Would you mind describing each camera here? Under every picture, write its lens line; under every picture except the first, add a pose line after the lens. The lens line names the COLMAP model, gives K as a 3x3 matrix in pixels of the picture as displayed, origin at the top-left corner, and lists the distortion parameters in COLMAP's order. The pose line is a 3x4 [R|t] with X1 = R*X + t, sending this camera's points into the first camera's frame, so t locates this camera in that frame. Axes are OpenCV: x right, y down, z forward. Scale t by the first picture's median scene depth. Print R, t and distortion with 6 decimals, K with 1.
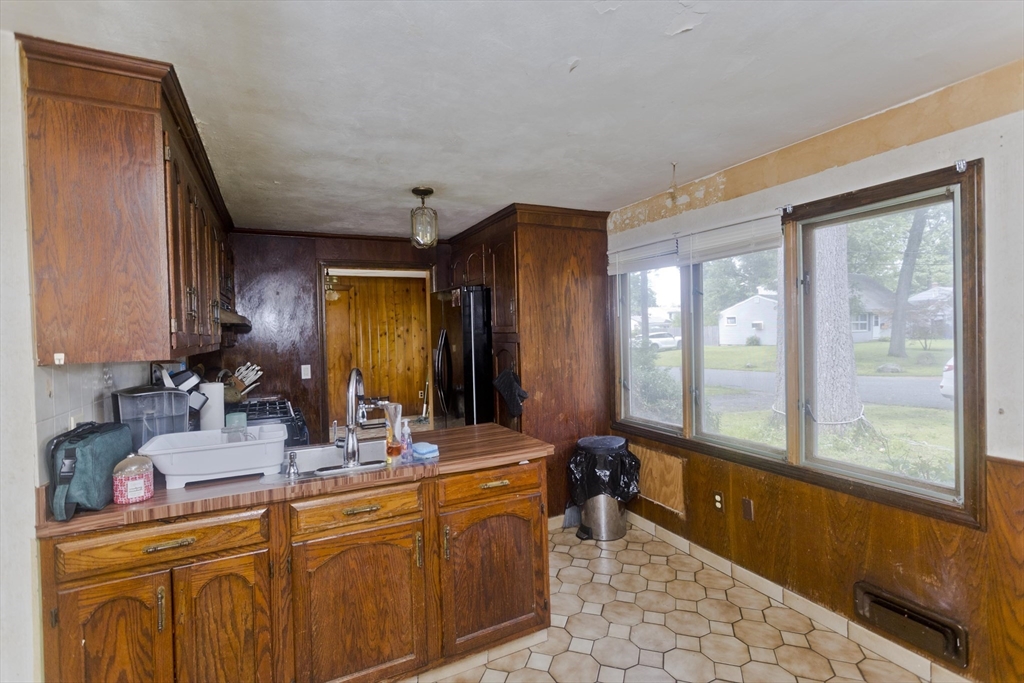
lens RADIAL K [[469.0, 0, 511.8], [0, 469.0, 337.9], [0, 0, 1]] dist [0.003216, 0.000280]
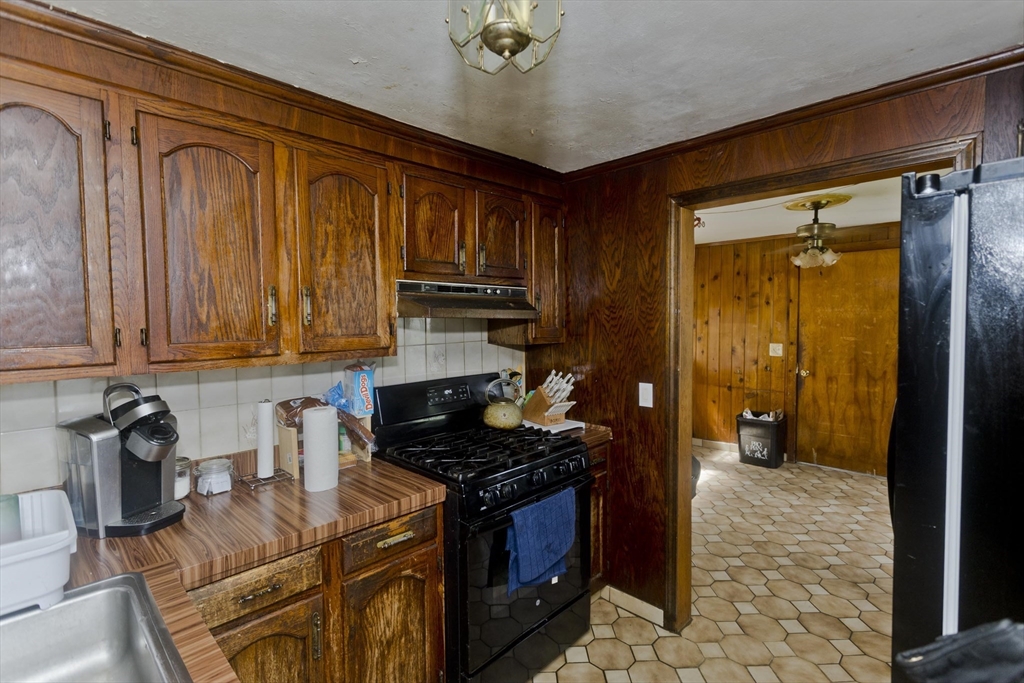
lens RADIAL K [[469.0, 0, 509.8], [0, 469.0, 342.0], [0, 0, 1]] dist [0.003216, 0.000280]
pose [[0.336706, 0.070109, -0.938996, 0.053902], [-0.015296, 0.997500, 0.068992, -0.032698], [0.941486, -0.008867, 0.336937, 0.636599]]
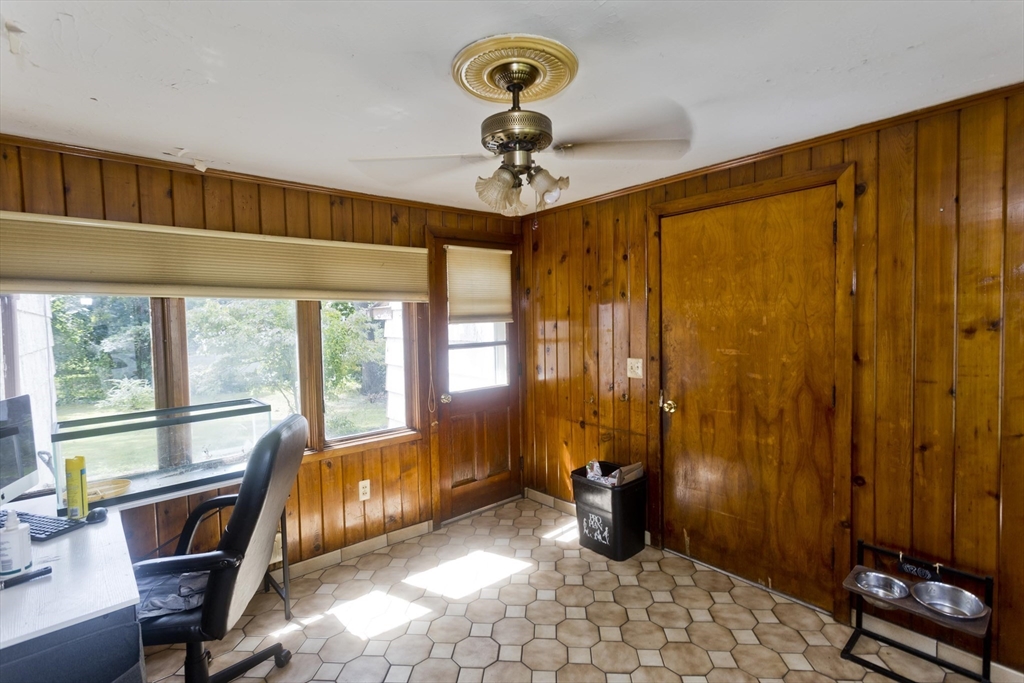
lens RADIAL K [[469.0, 0, 512.4], [0, 469.0, 342.5], [0, 0, 1]] dist [0.003216, 0.000280]
pose [[0.262643, 0.062278, -0.962881, -0.197724], [-0.007209, 0.998014, 0.062584, -0.027694], [0.964866, -0.009496, 0.262570, 1.393986]]
